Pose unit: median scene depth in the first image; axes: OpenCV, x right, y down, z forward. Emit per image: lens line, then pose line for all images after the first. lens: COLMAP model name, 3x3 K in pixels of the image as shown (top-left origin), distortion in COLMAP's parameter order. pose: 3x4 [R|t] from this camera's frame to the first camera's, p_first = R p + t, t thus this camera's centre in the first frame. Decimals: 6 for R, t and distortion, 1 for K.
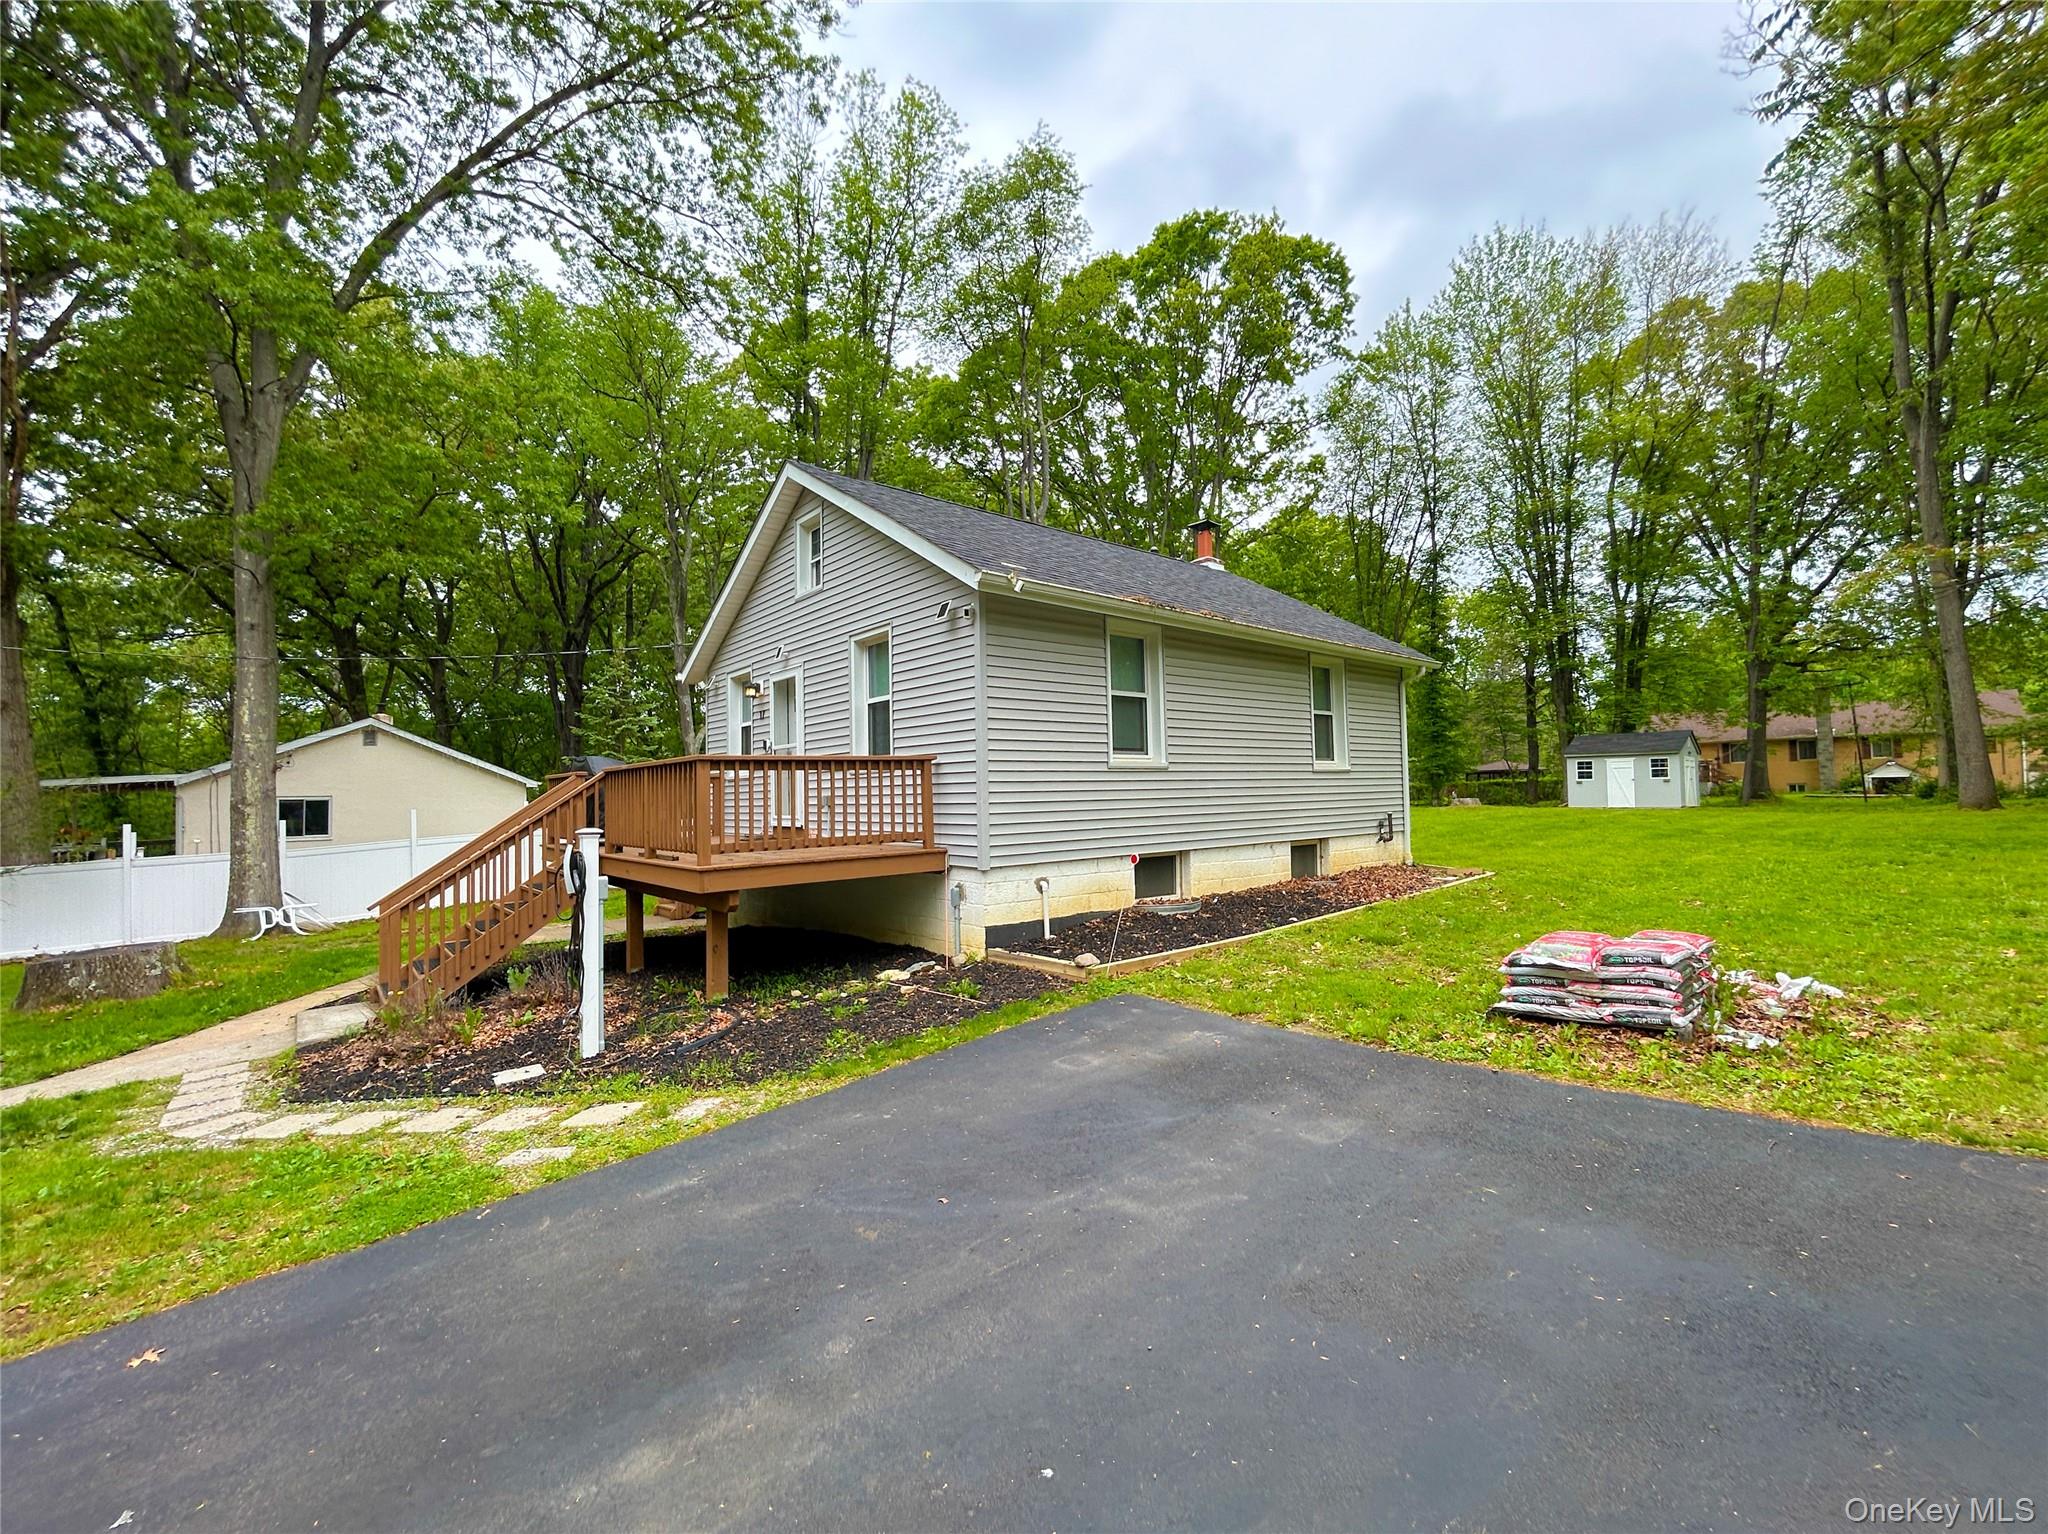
lens RADIAL K [[845.1, 0, 1024.0], [0, 845.1, 767.0], [0, 0, 1]] dist [0.001901, 0.000170]
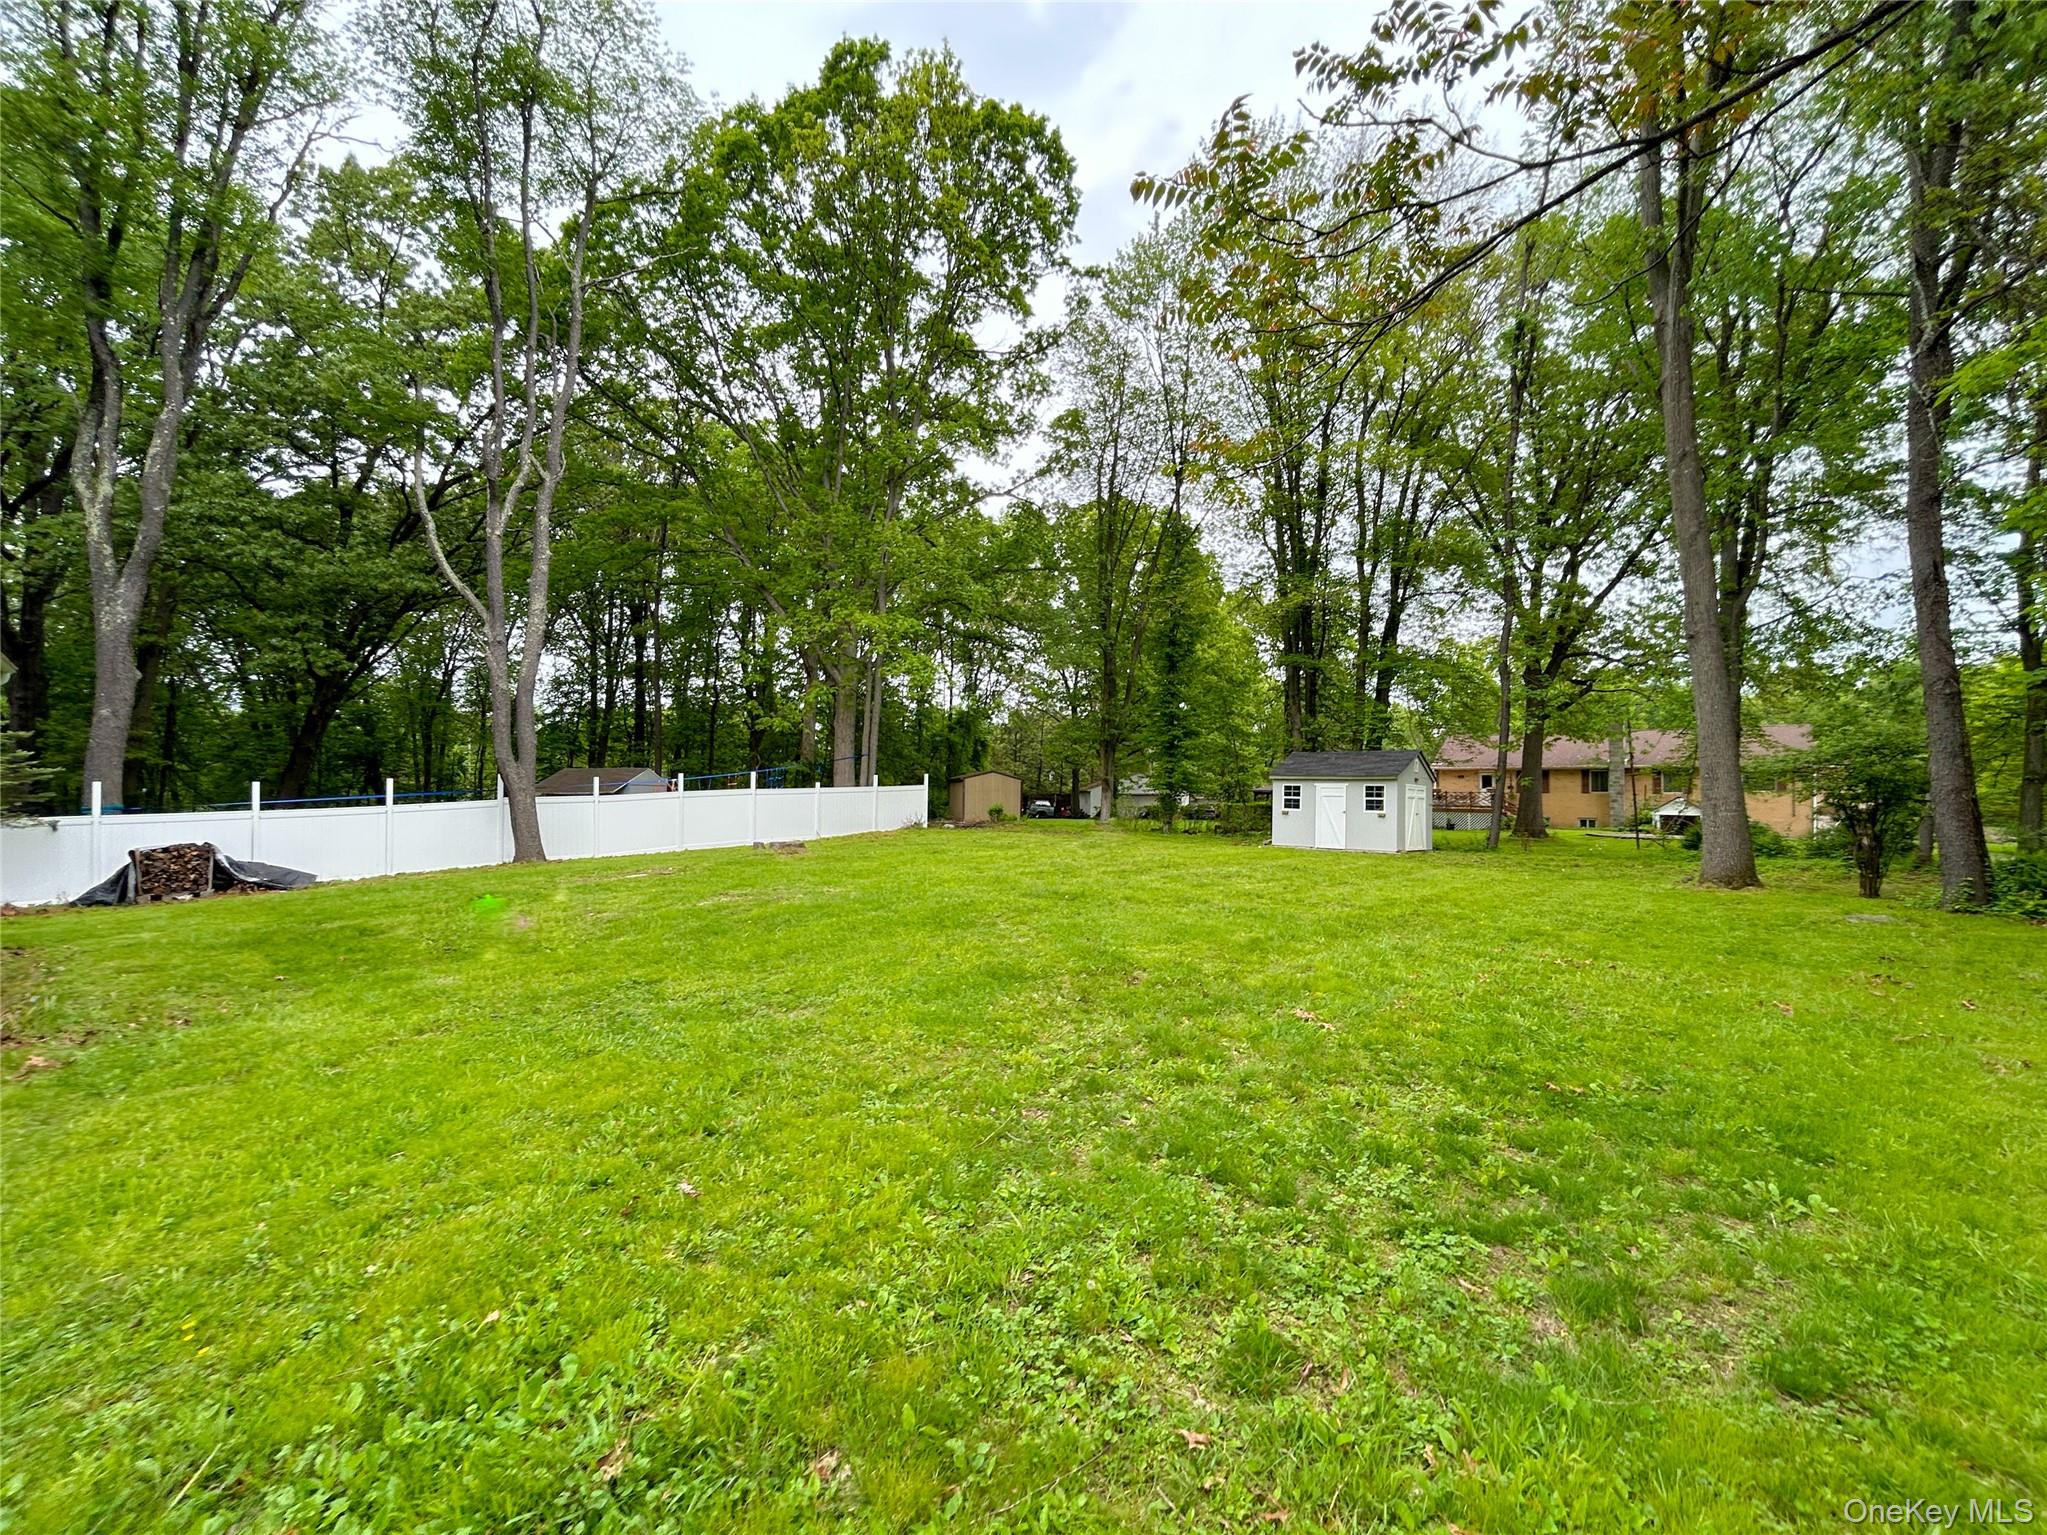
lens RADIAL K [[828.0, 0, 1023.5], [0, 828.0, 767.5], [0, 0, 1]] dist [0.000436, 0.000055]
pose [[0.994120, 0.038881, 0.101060, 0.297690], [-0.038426, 0.999241, -0.006443, -0.007589], [-0.101233, 0.002522, 0.994860, 0.242553]]
